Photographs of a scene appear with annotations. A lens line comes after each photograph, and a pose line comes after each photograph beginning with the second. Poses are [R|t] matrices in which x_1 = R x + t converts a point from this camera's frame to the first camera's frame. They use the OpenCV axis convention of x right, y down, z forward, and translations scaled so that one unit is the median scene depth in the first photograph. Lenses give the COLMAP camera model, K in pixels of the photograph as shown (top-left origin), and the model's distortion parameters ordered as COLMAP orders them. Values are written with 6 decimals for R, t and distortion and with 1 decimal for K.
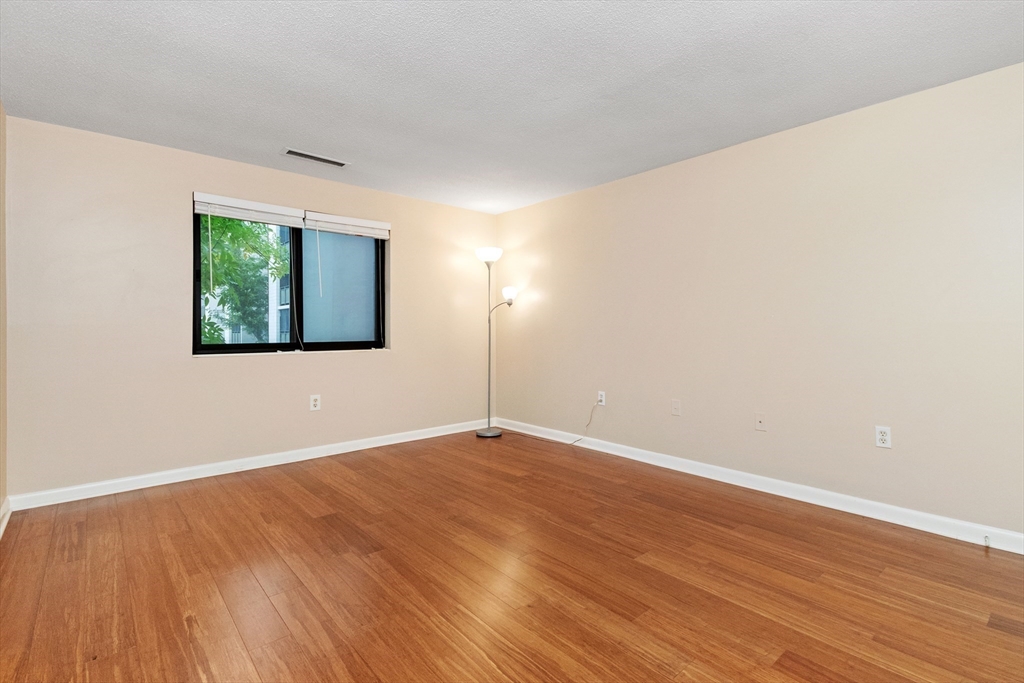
lens RADIAL K [[474.3, 0, 518.0], [0, 474.3, 337.2], [0, 0, 1]] dist [0.010927, 0.000360]
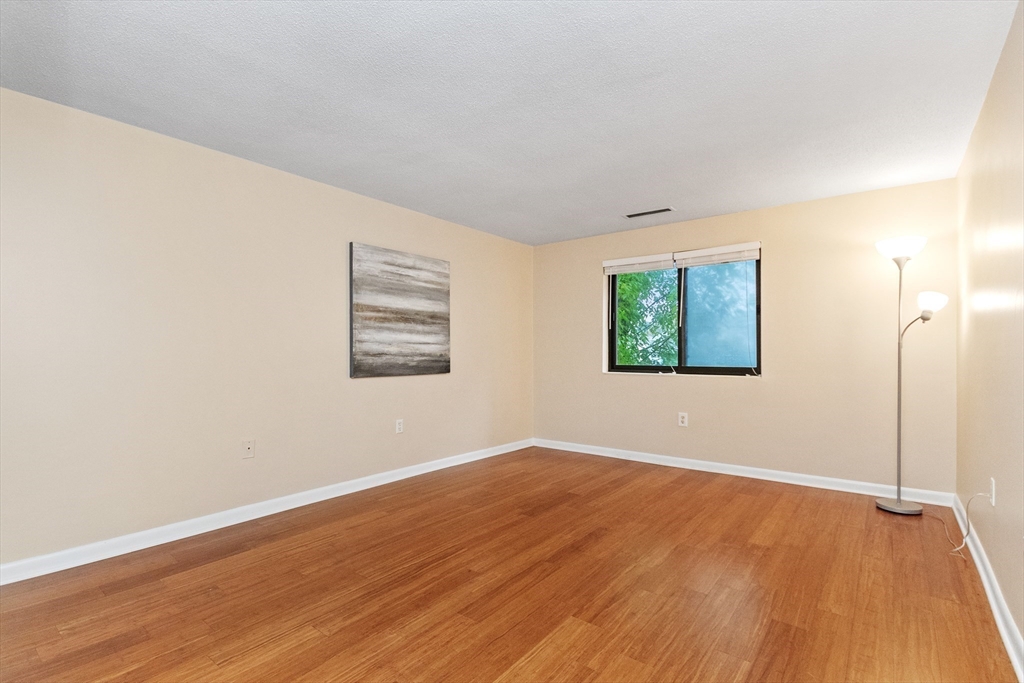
lens RADIAL K [[474.3, 0, 518.0], [0, 474.3, 337.2], [0, 0, 1]] dist [0.010927, 0.000360]
pose [[0.208226, -0.027585, -0.977692, 0.698647], [-0.013339, 0.999429, -0.031039, -0.021376], [0.977990, 0.019505, 0.207739, 0.435661]]
